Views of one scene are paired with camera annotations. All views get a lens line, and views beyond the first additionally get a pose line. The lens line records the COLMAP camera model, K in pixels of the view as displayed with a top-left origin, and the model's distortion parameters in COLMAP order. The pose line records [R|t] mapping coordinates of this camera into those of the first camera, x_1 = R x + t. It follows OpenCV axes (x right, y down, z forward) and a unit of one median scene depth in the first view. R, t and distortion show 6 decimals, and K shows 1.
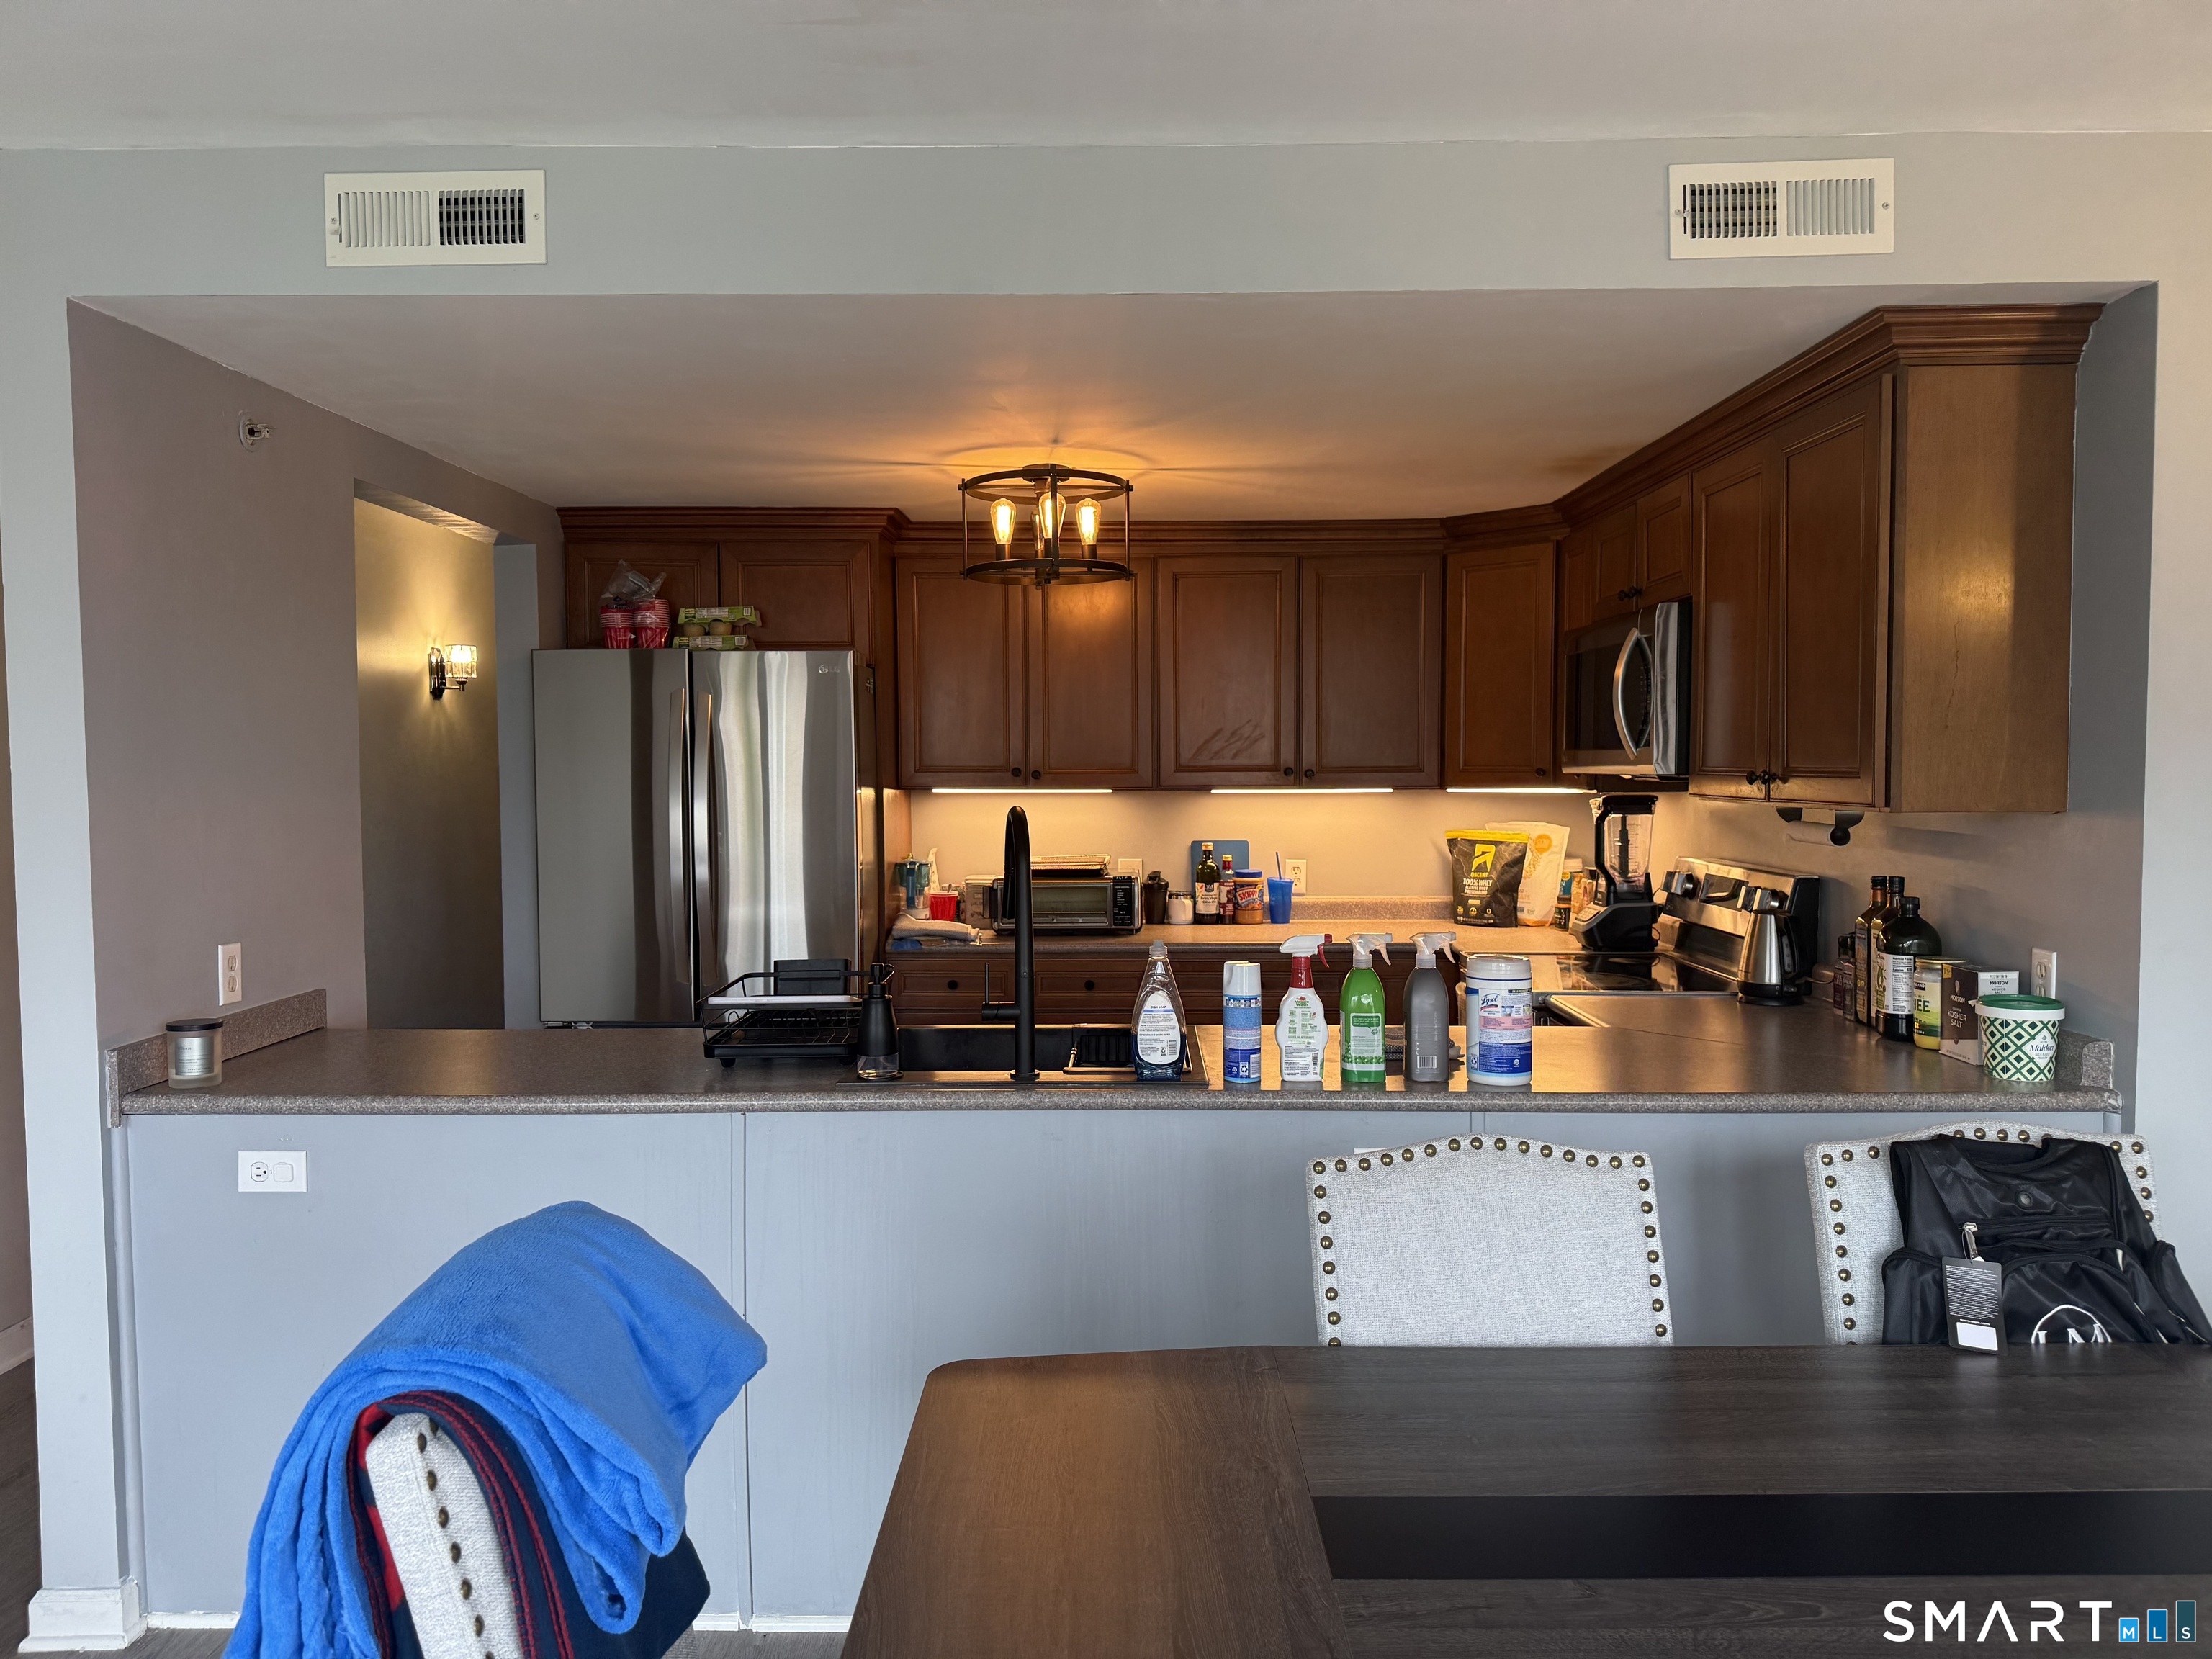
lens RADIAL K [[1547.3, 0, 1106.1], [0, 1547.3, 834.7], [0, 0, 1]] dist [0.010296, -0.007625]
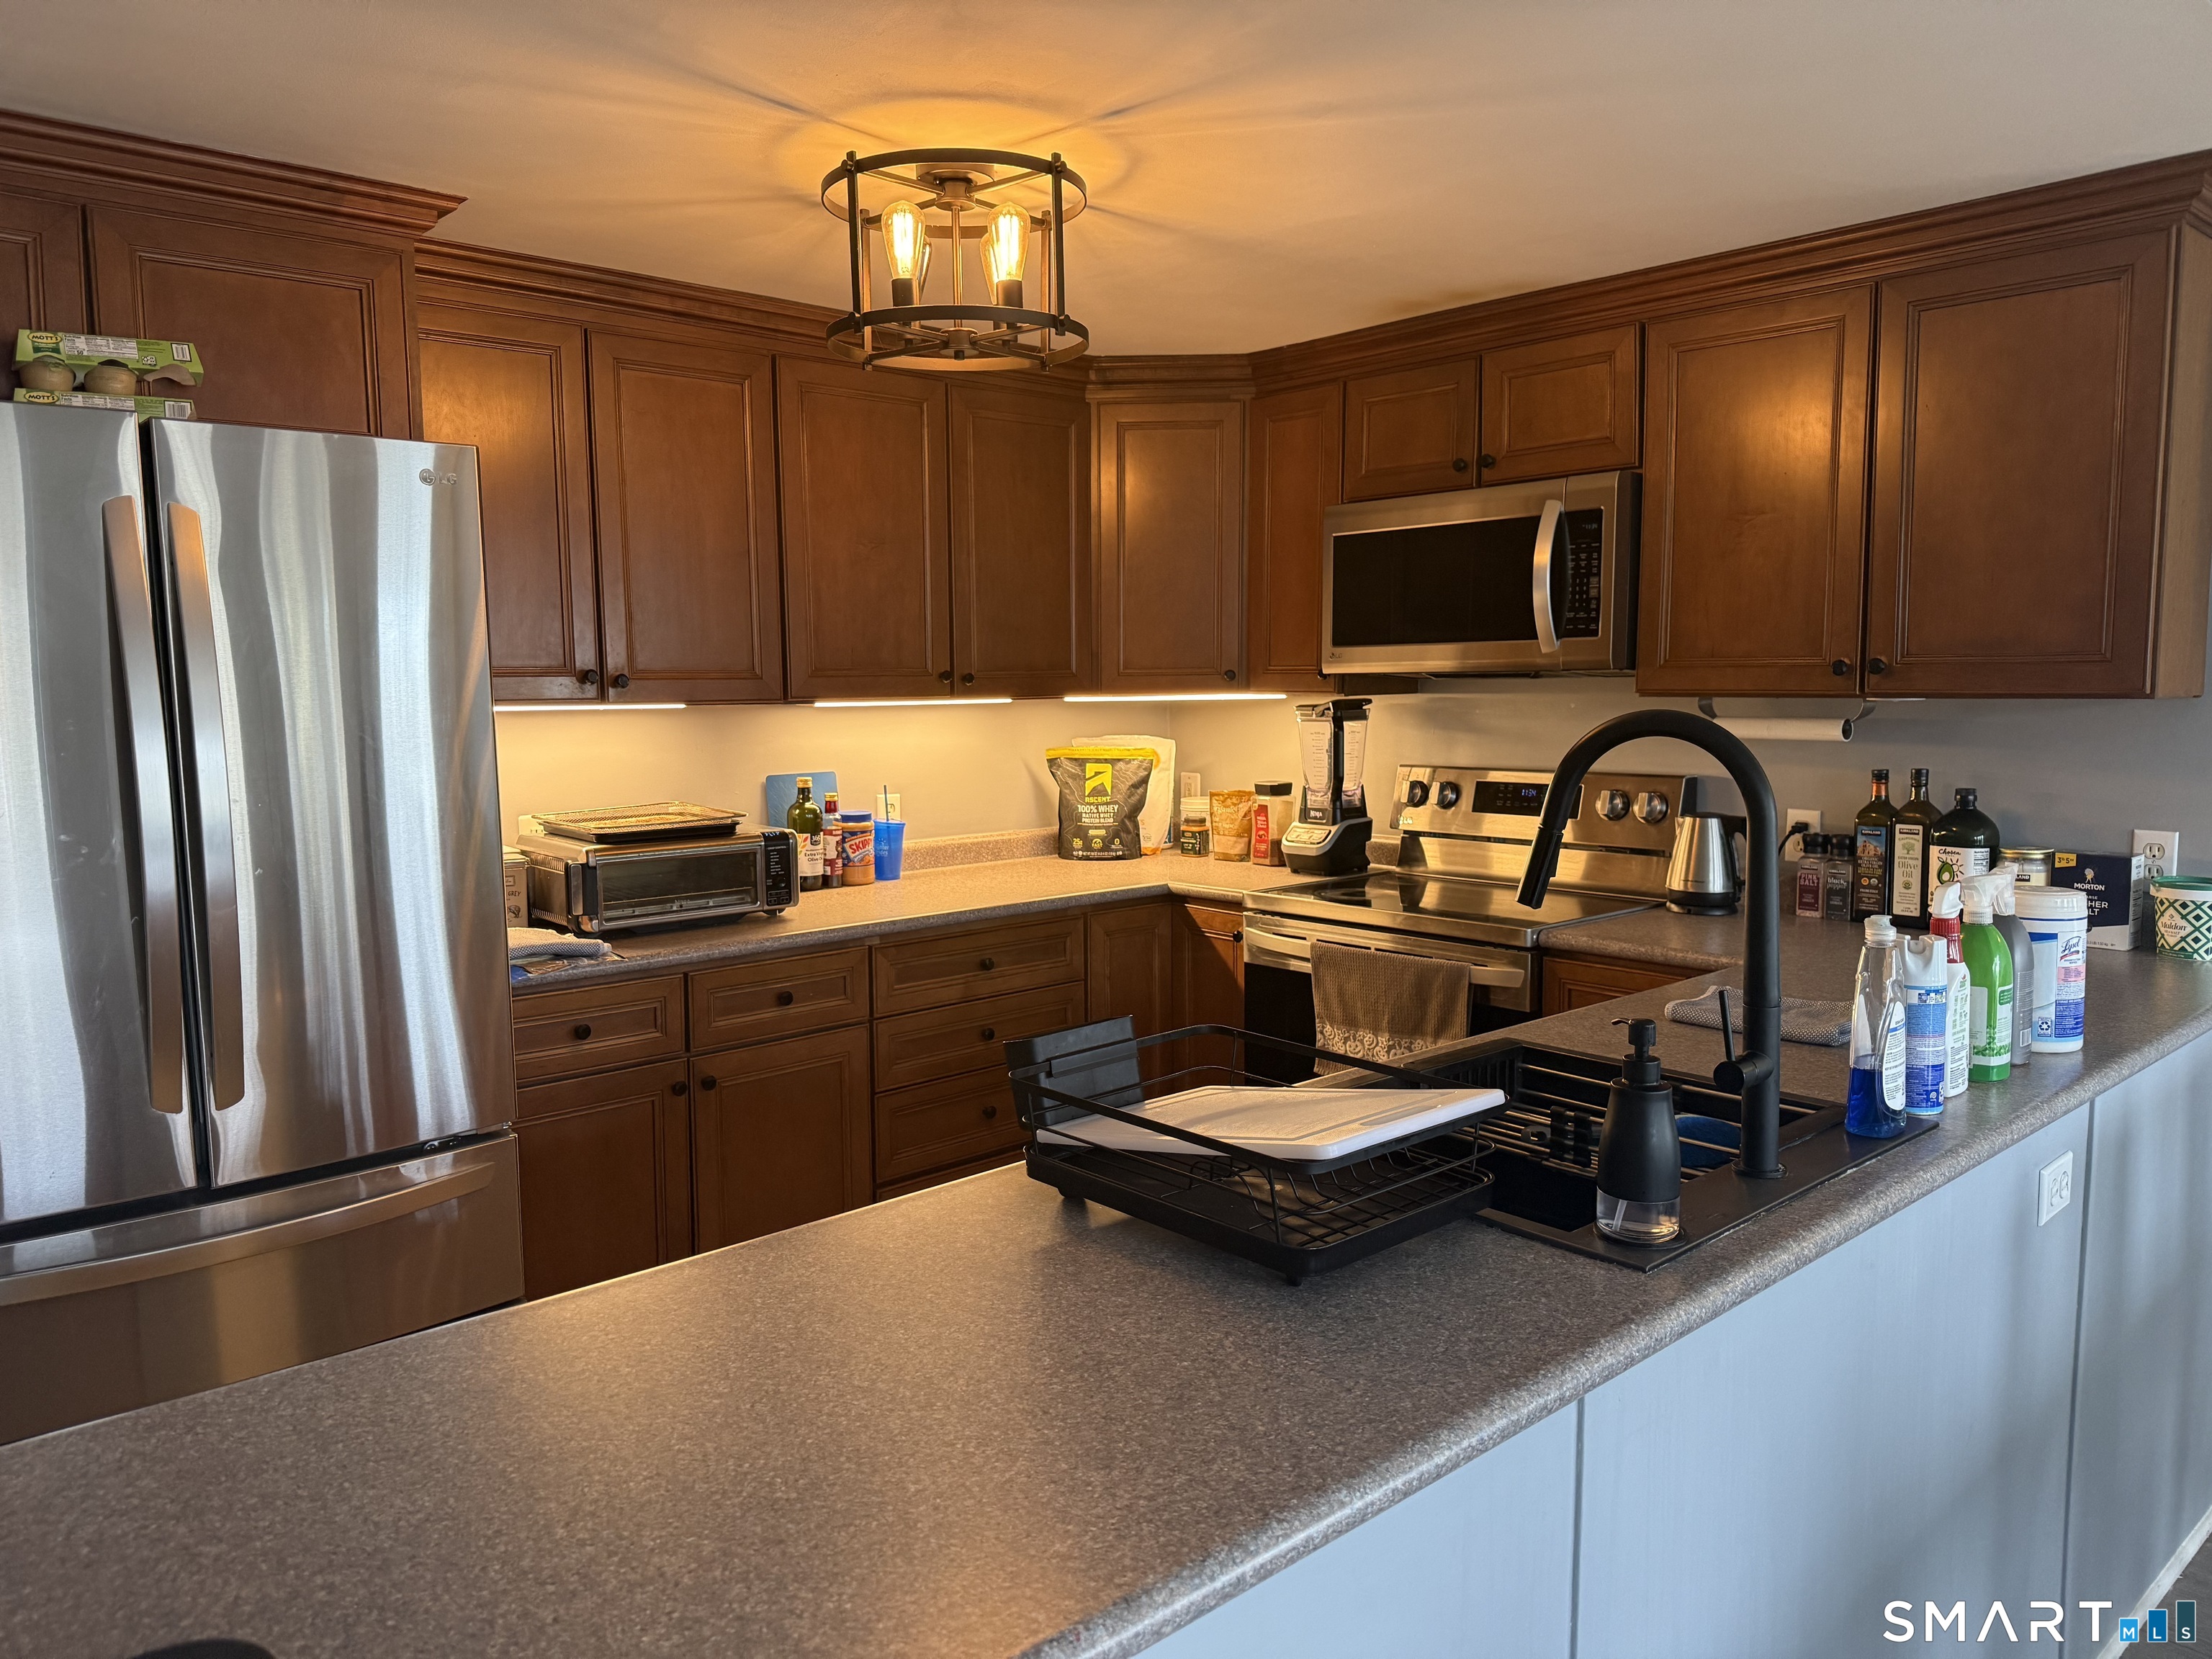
lens RADIAL K [[1547.3, 0, 1097.8], [0, 1547.3, 826.8], [0, 0, 1]] dist [0.010296, -0.007625]
pose [[0.732506, -0.070054, 0.677147, -0.326024], [0.039503, 0.997389, 0.060453, -0.010086], [-0.679614, -0.017533, 0.733360, 0.387391]]
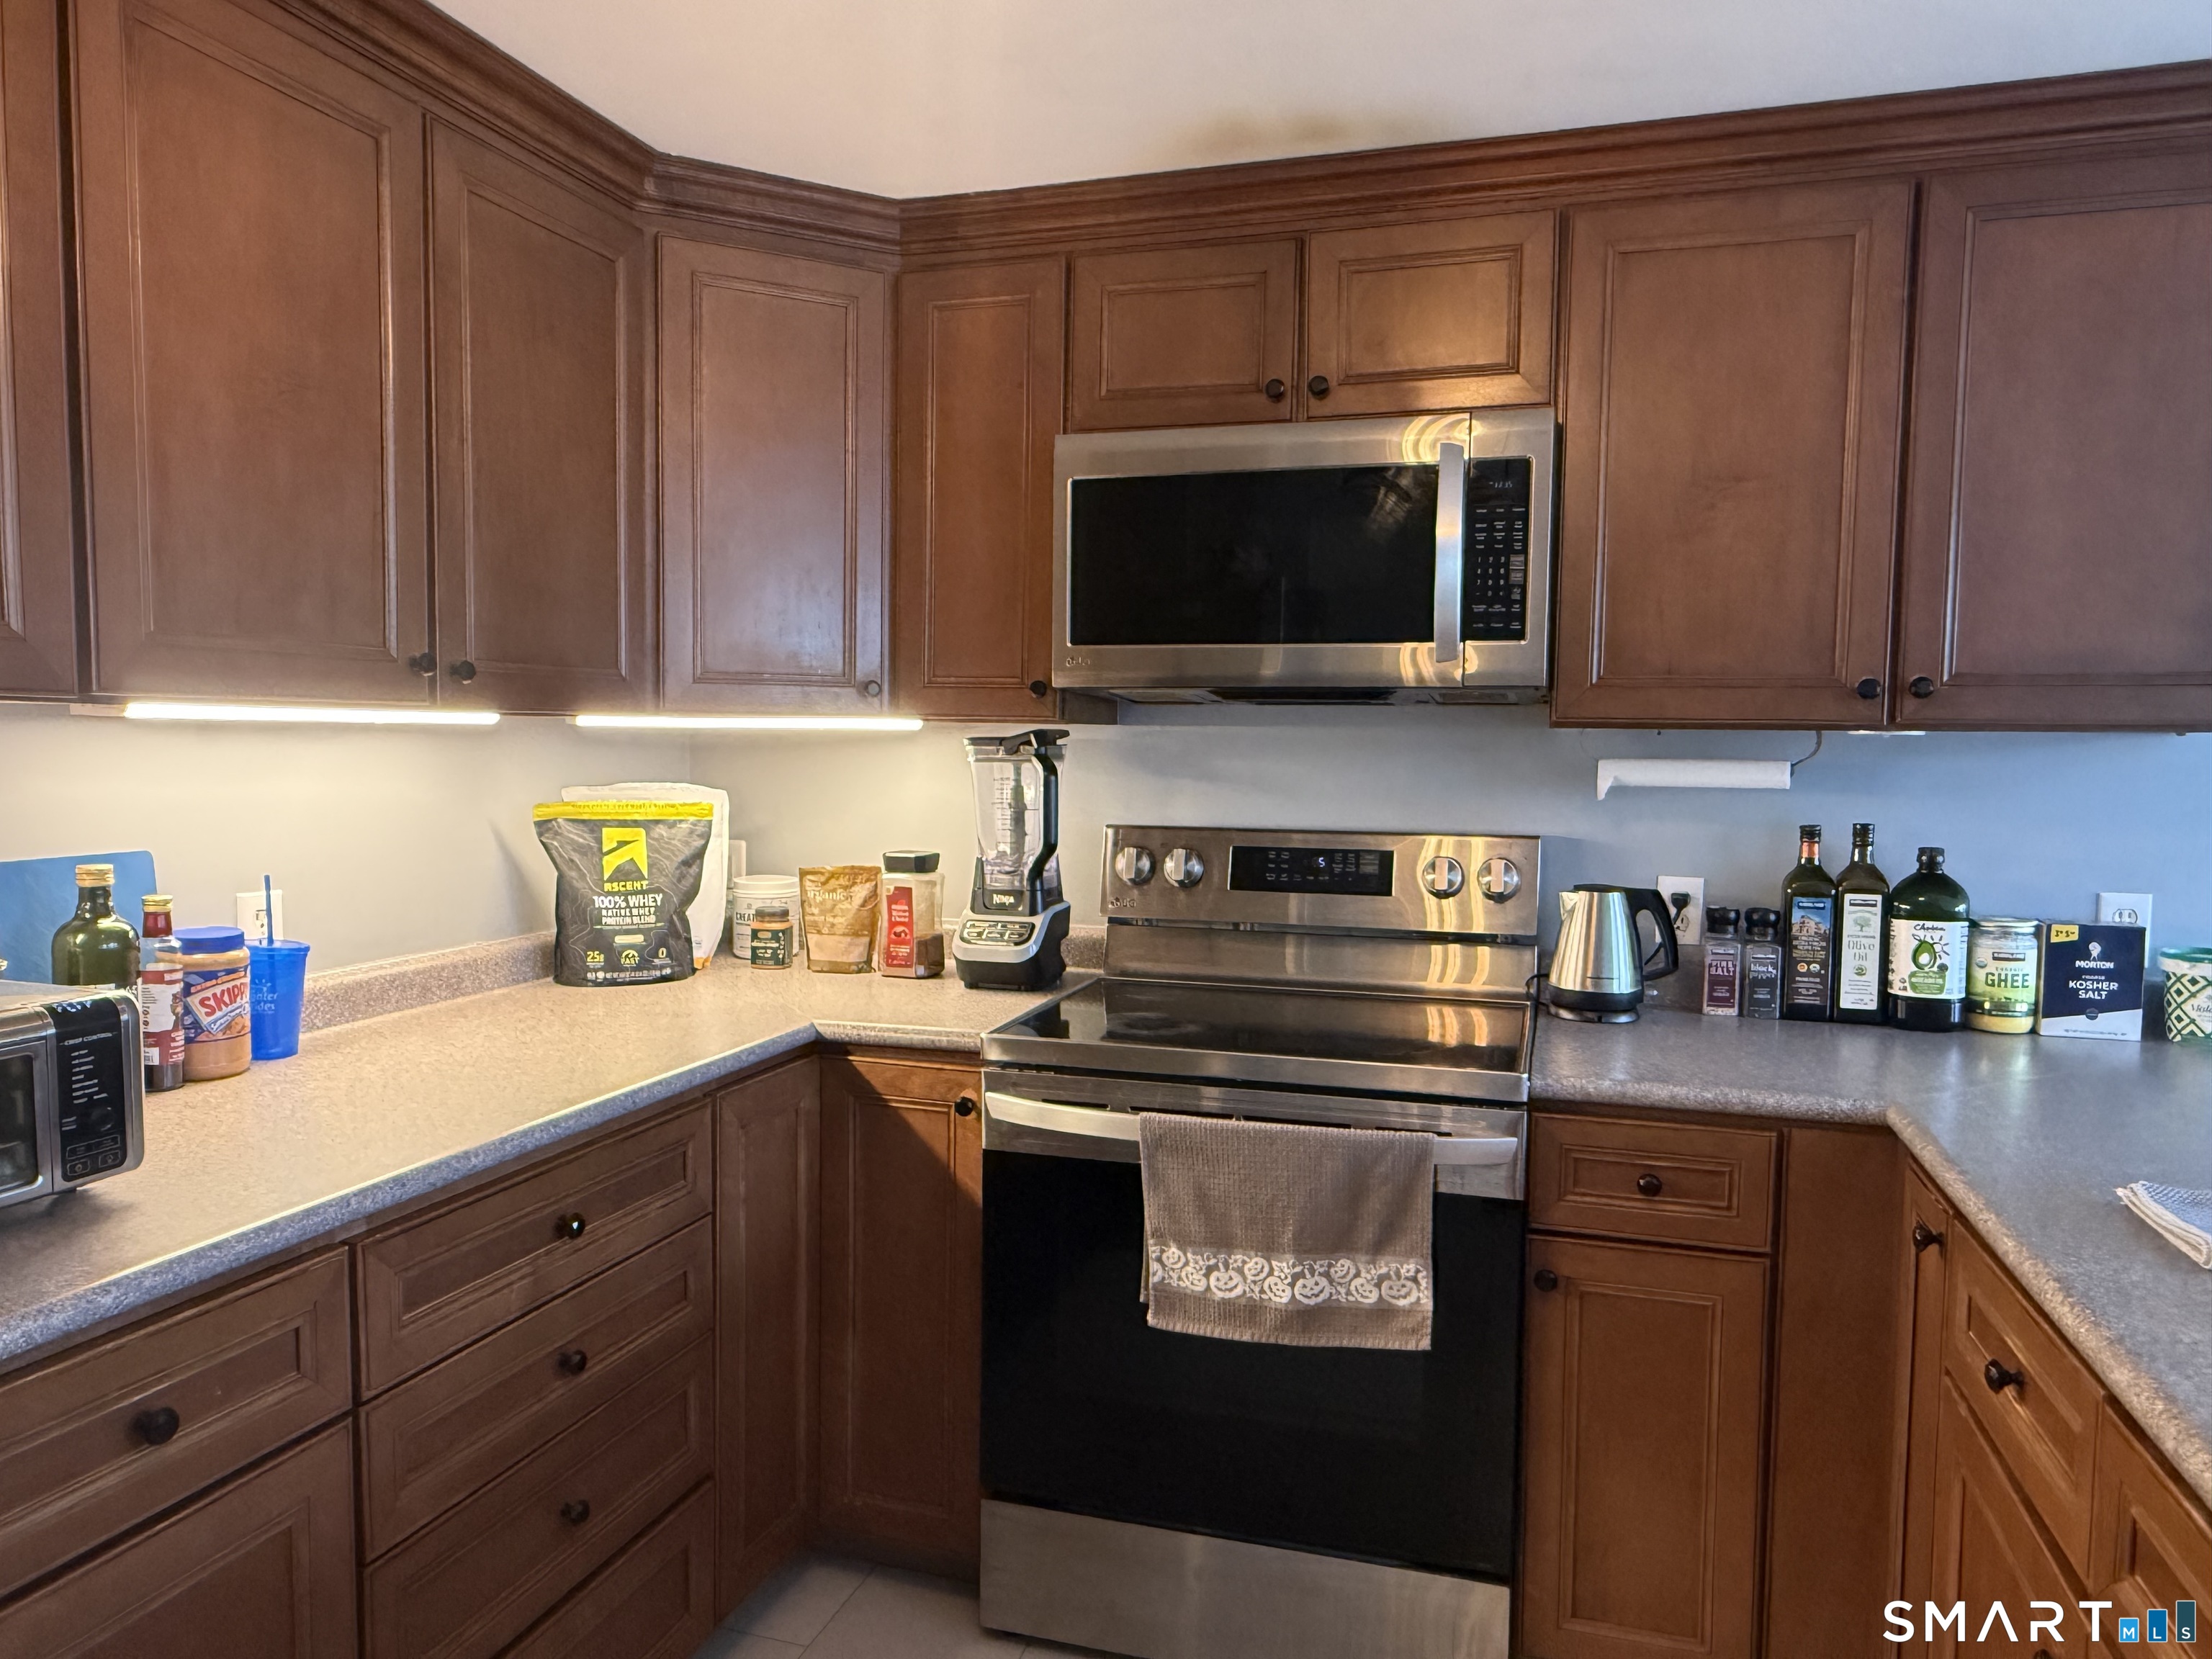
lens RADIAL K [[1474.9, 0, 1139.2], [0, 1474.9, 827.2], [0, 0, 1]] dist [-0.005161, -0.005153]
pose [[0.272923, -0.051416, 0.960661, -0.183716], [0.033006, 0.998483, 0.044063, -0.009936], [-0.961470, 0.019682, 0.274206, 0.701078]]
